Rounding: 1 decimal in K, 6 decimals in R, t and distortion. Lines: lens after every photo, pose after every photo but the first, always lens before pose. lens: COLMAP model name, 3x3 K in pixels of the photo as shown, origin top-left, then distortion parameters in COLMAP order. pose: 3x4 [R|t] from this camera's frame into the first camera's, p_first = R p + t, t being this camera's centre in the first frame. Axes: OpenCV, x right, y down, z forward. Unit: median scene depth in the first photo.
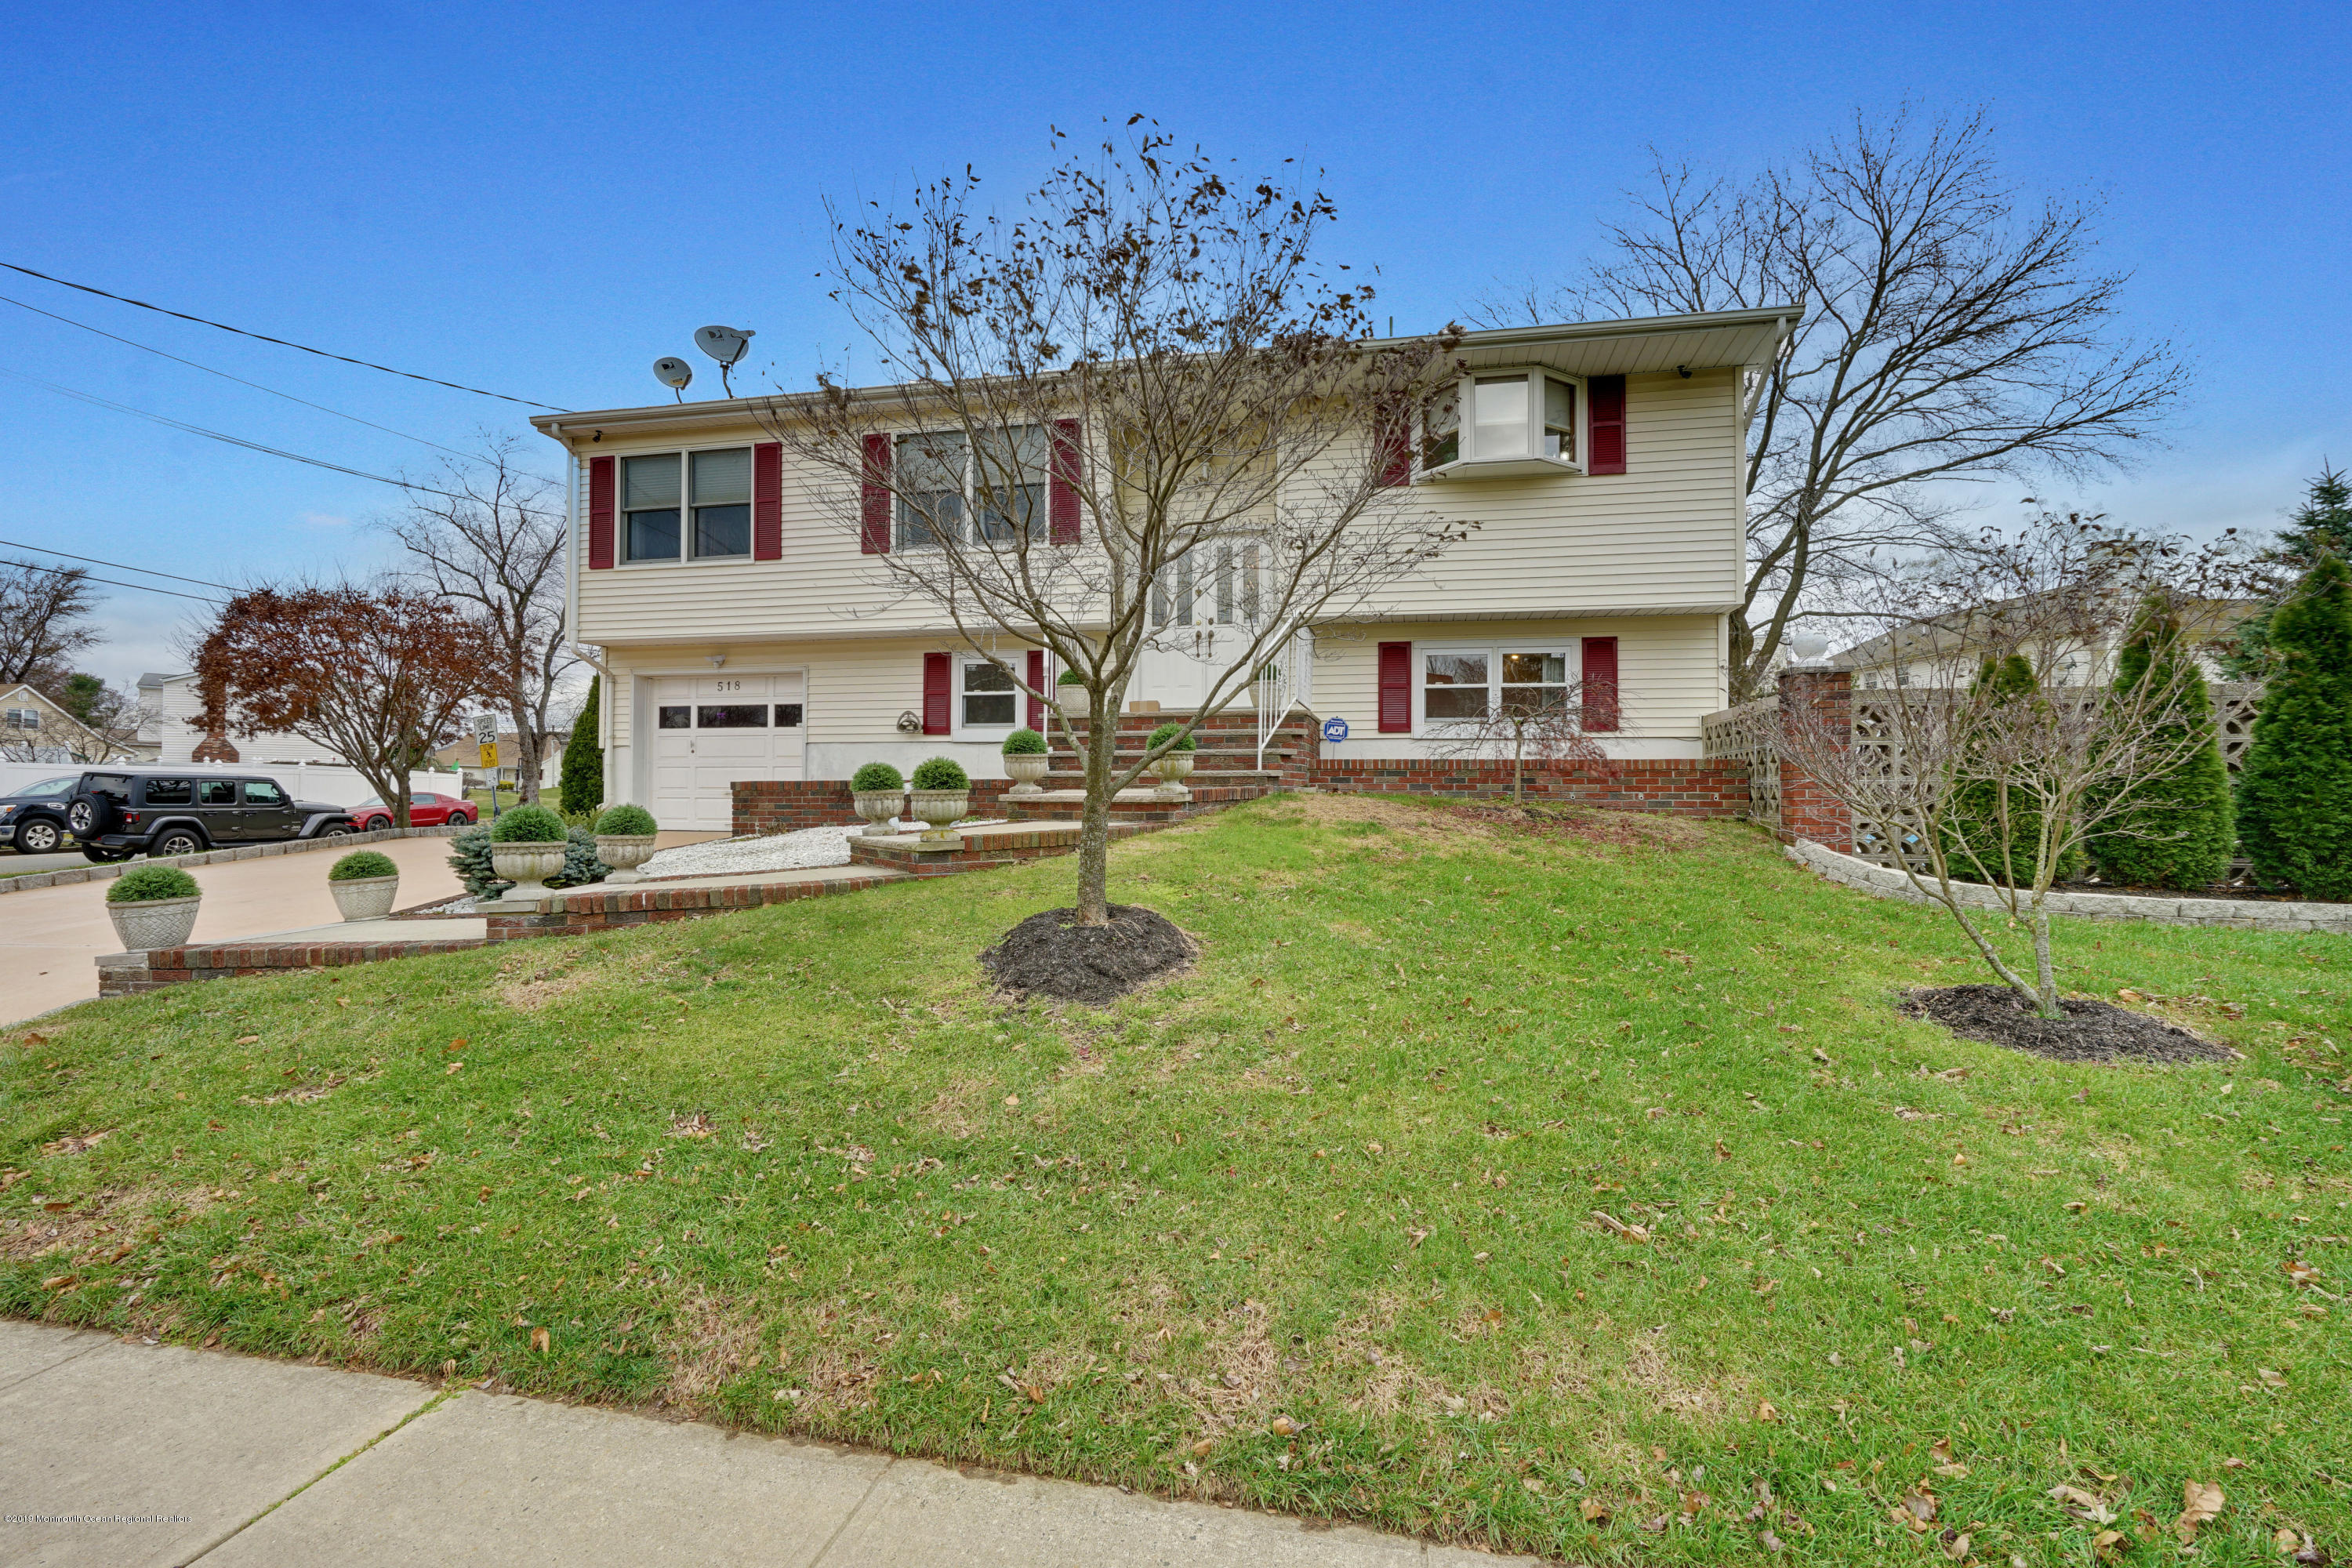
lens RADIAL K [[1069.6, 0, 1180.5], [0, 1069.6, 780.1], [0, 0, 1]] dist [-0.009301, 0.003253]
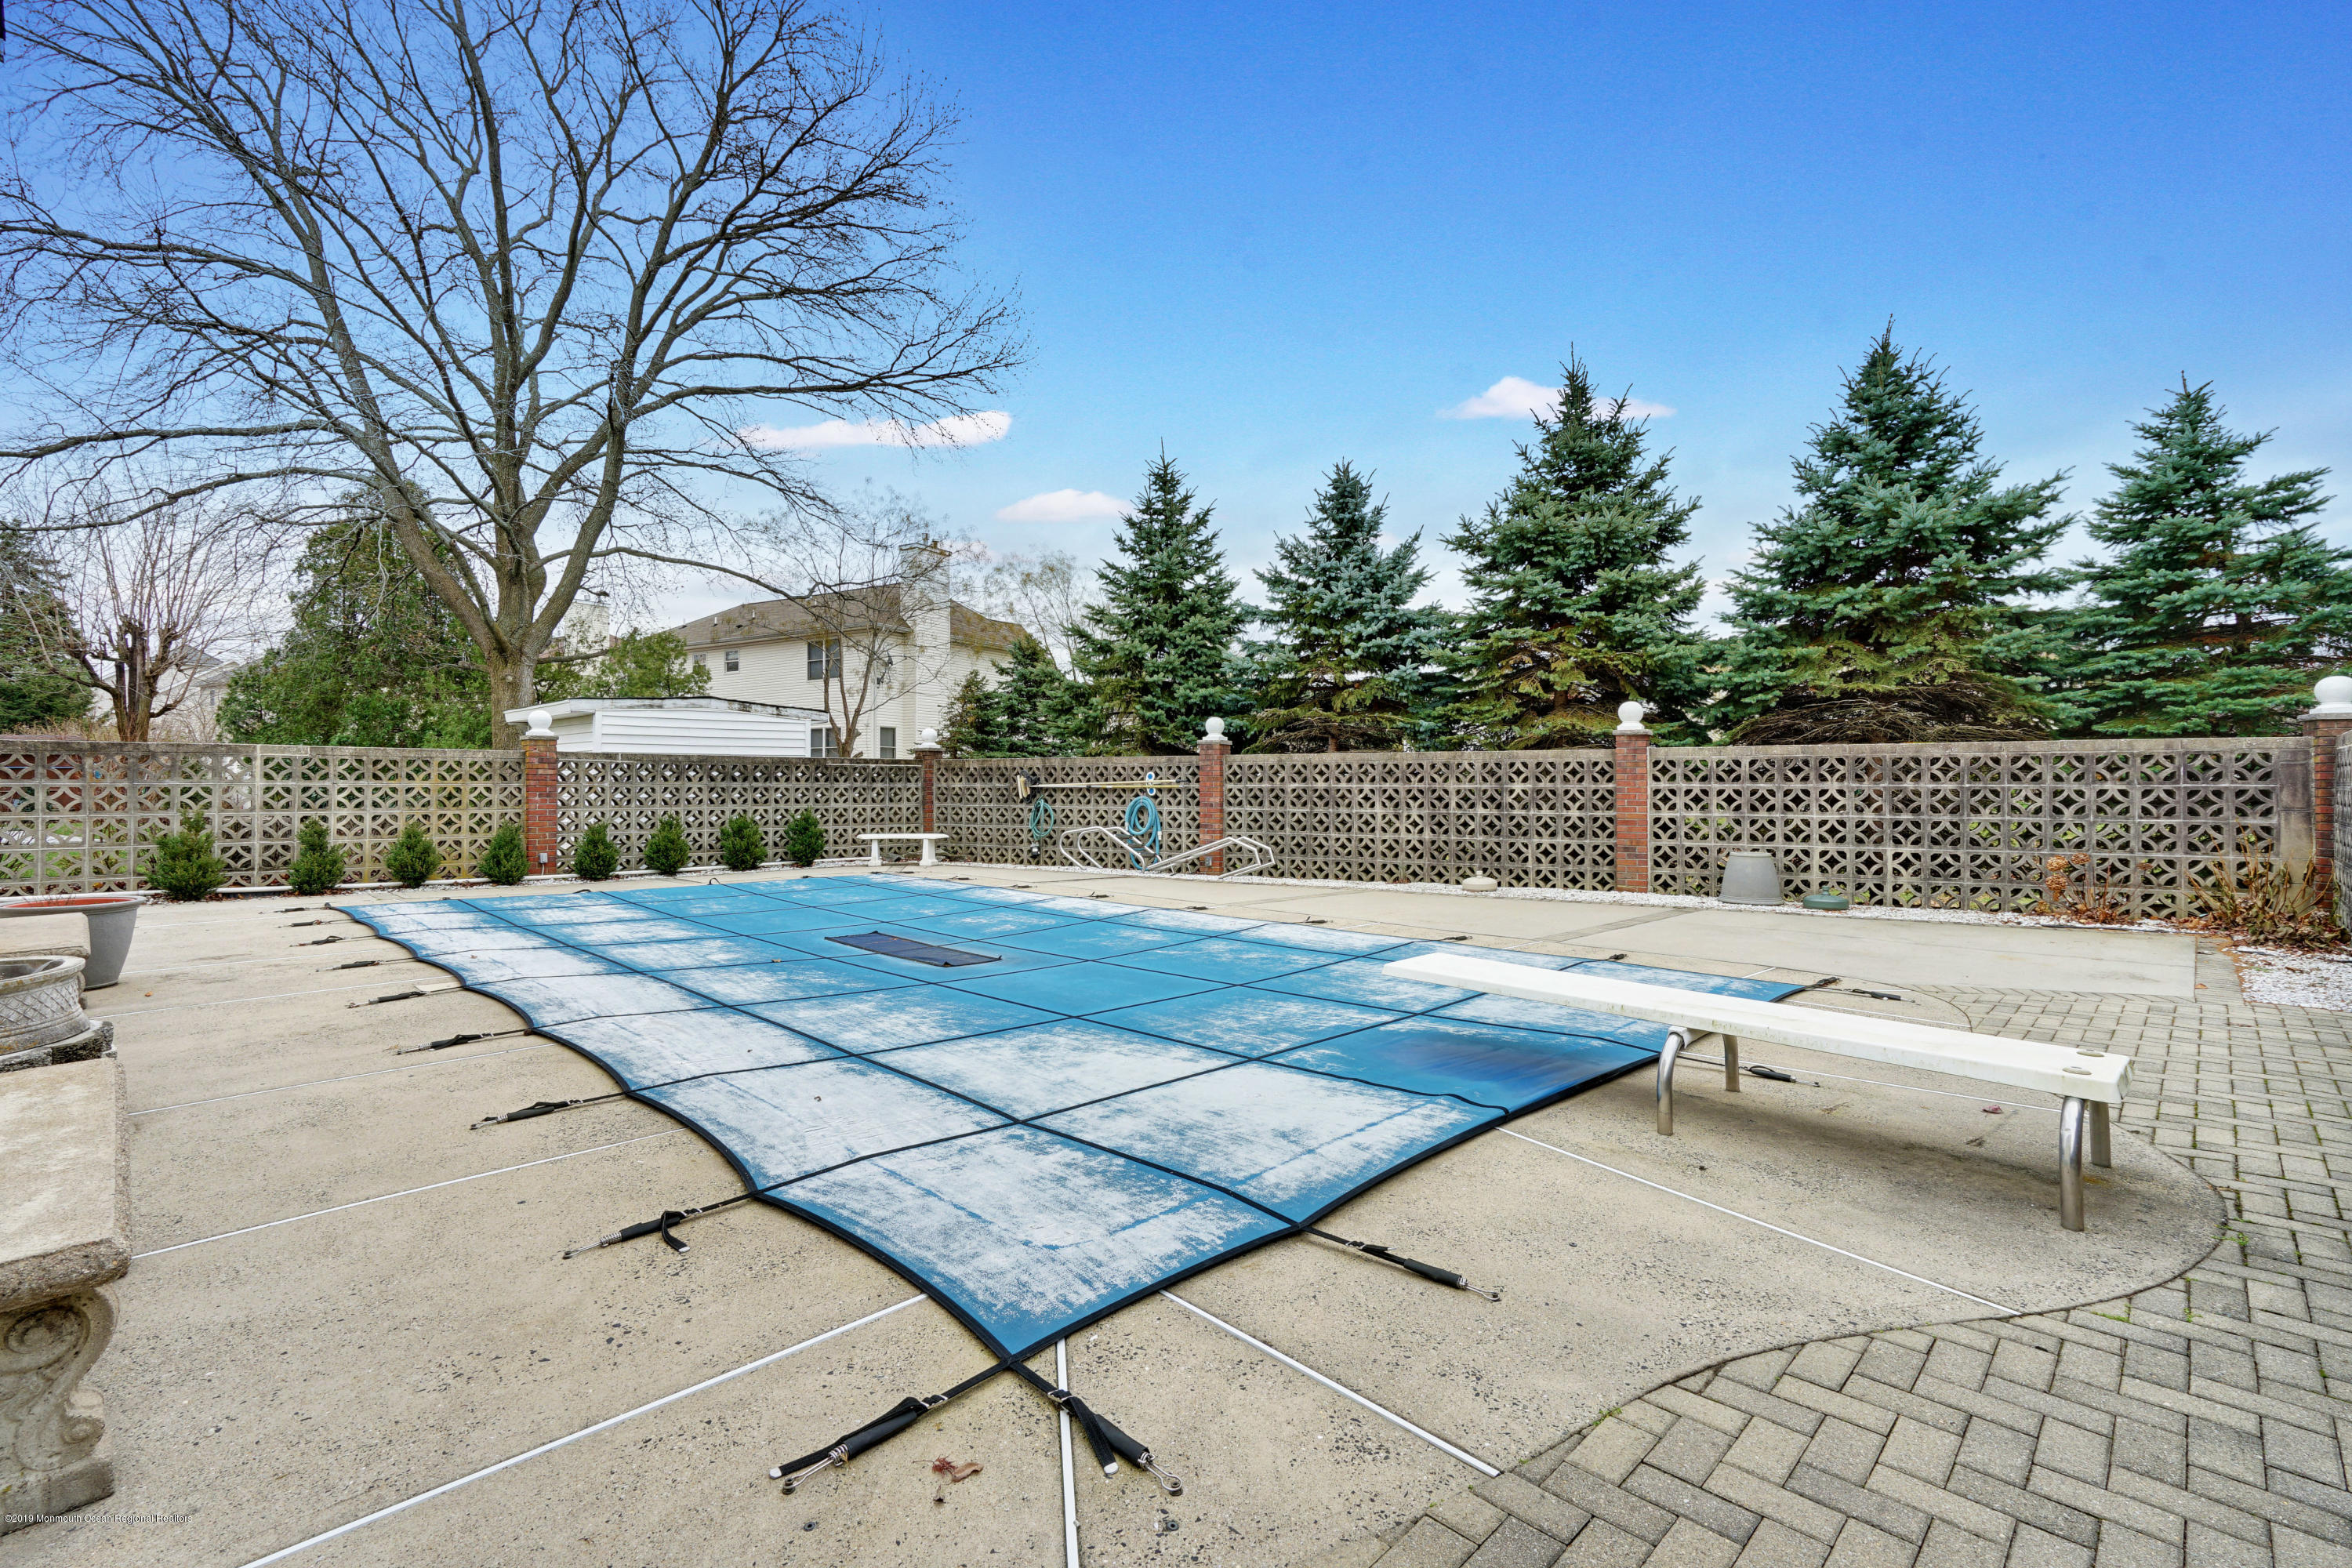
lens RADIAL K [[1069.6, 0, 1138.2], [0, 1069.6, 778.9], [0, 0, 1]] dist [-0.009301, 0.003253]
pose [[0.545183, 0.003072, 0.838311, 0.397700], [-0.016154, 0.999846, 0.006842, -0.022181], [-0.838161, -0.017273, 0.545149, 0.704911]]
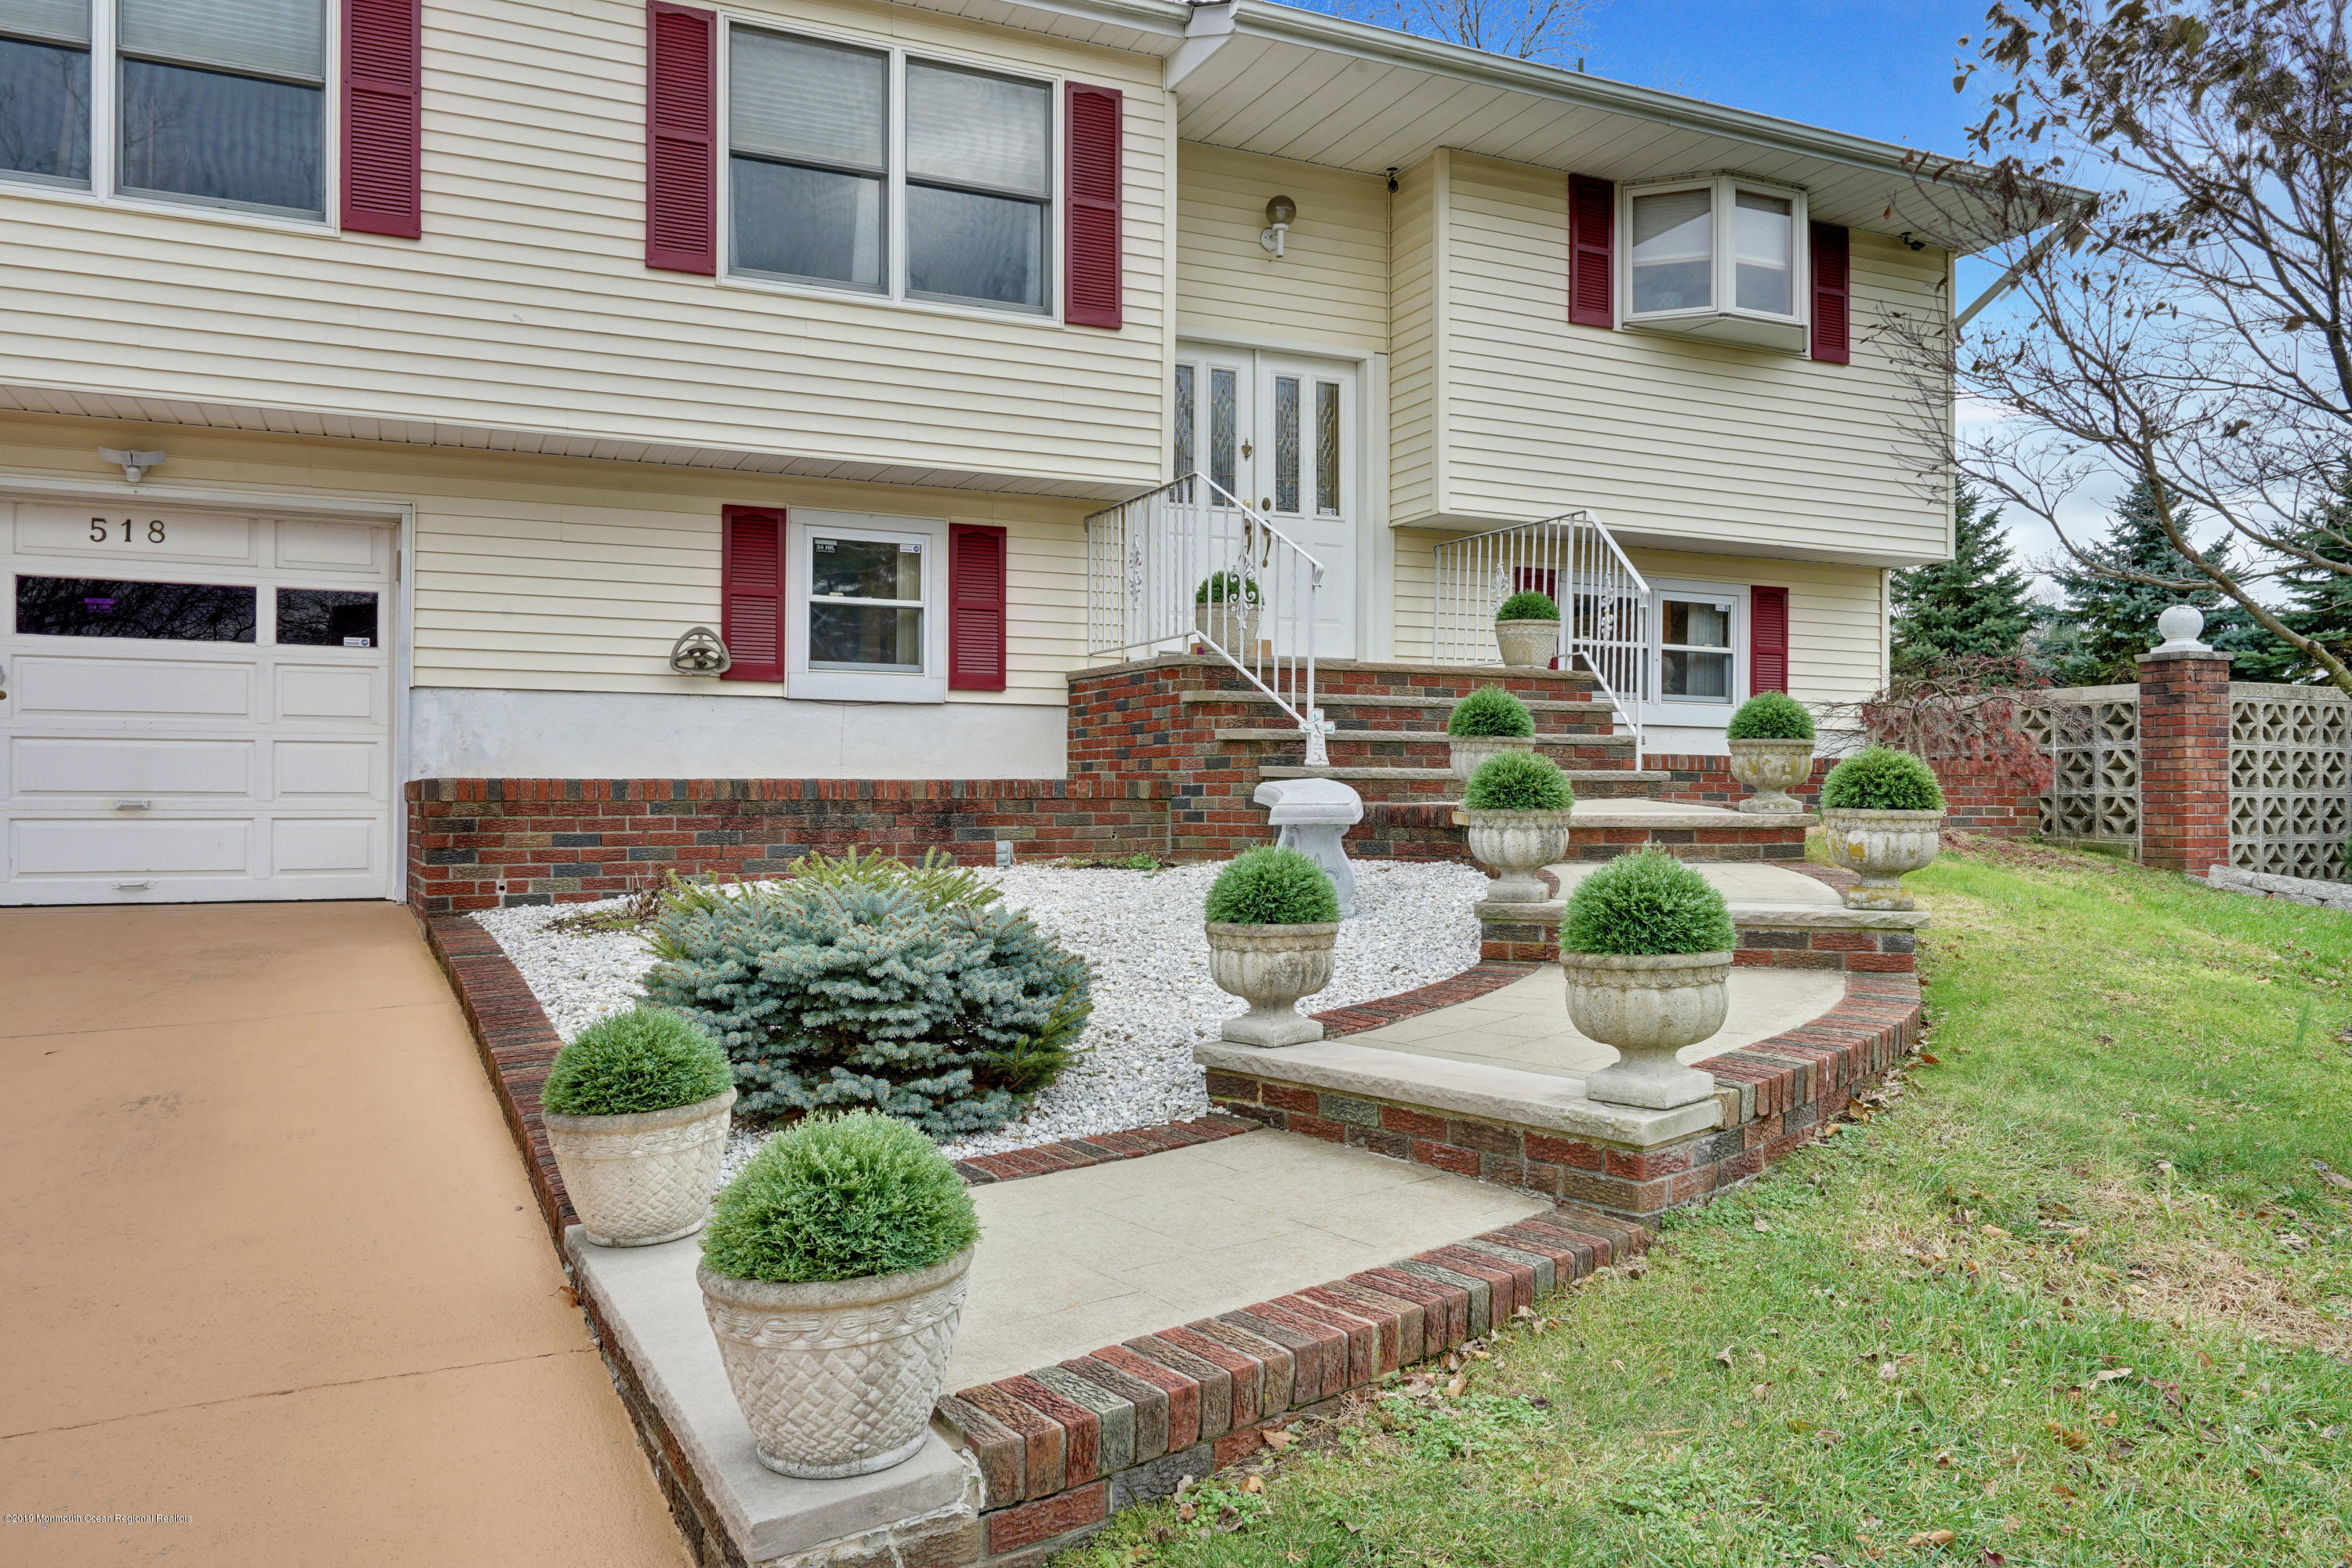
lens RADIAL K [[1716.2, 0, 1180.3], [0, 1716.2, 774.4], [0, 0, 1]] dist [0.007123, 0.000898]
pose [[0.792313, 0.009326, 0.610044, -0.540470], [-0.010242, 0.999946, -0.001984, -0.001831], [-0.610029, -0.004677, 0.792365, 0.288080]]
